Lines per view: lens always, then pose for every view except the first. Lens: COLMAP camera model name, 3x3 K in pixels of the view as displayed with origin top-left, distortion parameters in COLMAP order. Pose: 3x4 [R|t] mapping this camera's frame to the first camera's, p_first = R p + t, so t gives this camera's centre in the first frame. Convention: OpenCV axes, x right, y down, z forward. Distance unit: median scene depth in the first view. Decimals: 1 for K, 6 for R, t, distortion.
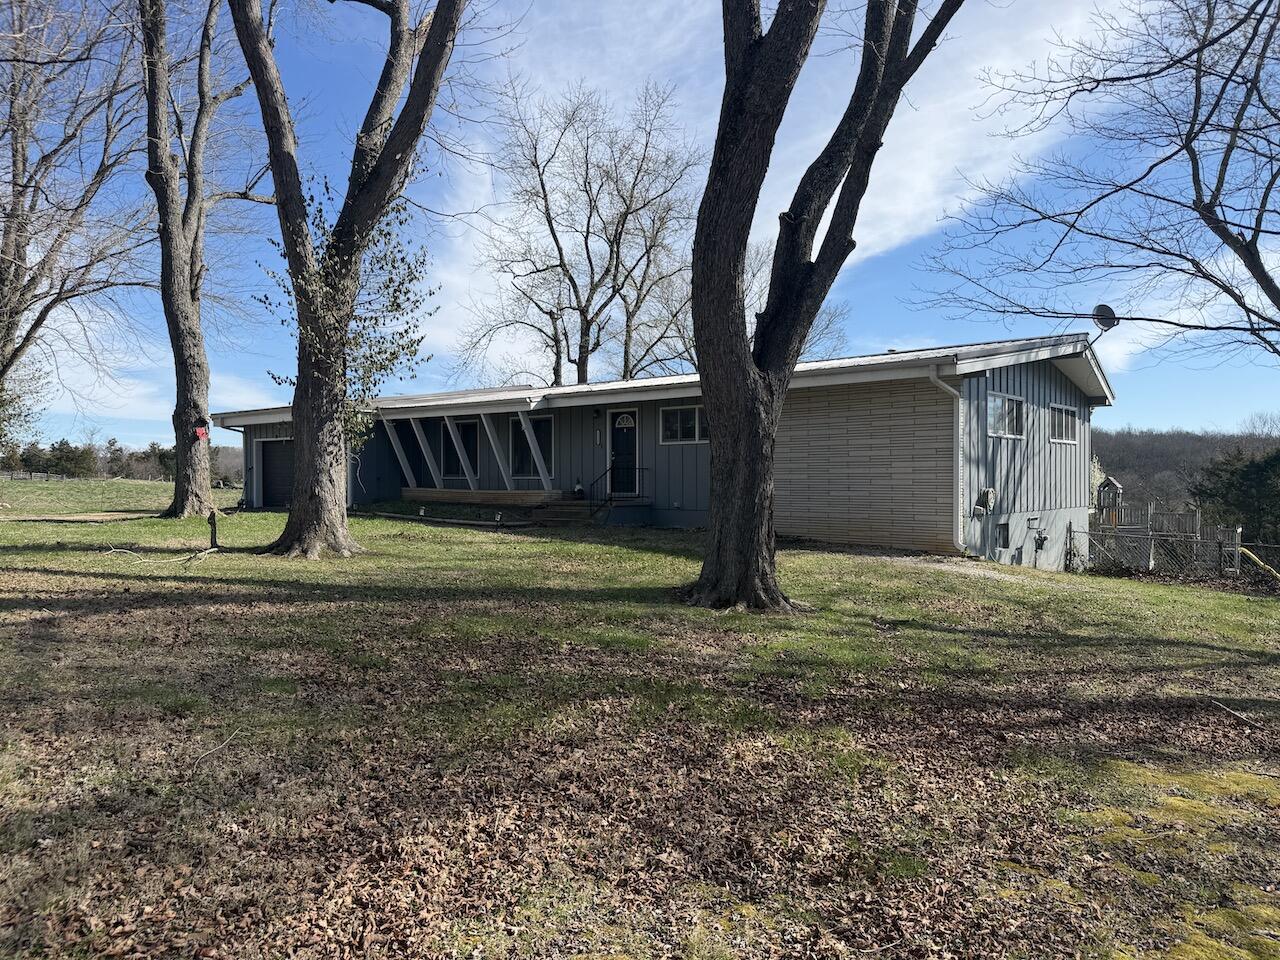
lens RADIAL K [[897.2, 0, 642.0], [0, 897.2, 478.3], [0, 0, 1]] dist [-0.013678, -0.006209]
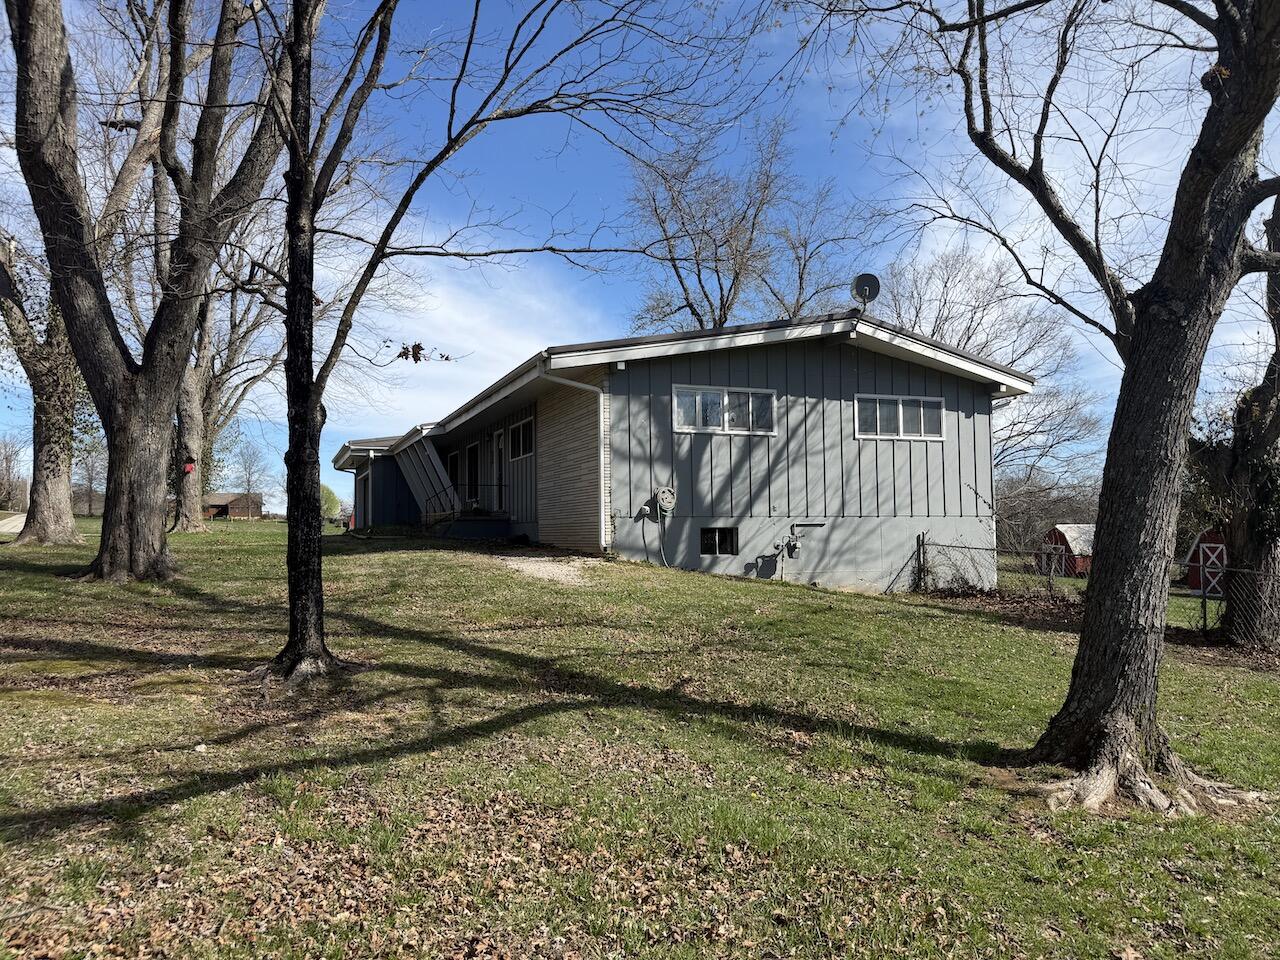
lens RADIAL K [[897.2, 0, 642.5], [0, 897.2, 477.8], [0, 0, 1]] dist [-0.013678, -0.006209]
pose [[0.879974, -0.036743, -0.473598, 0.733208], [0.009400, 0.998156, -0.059976, 0.050606], [0.474928, 0.048325, 0.878697, 0.152503]]
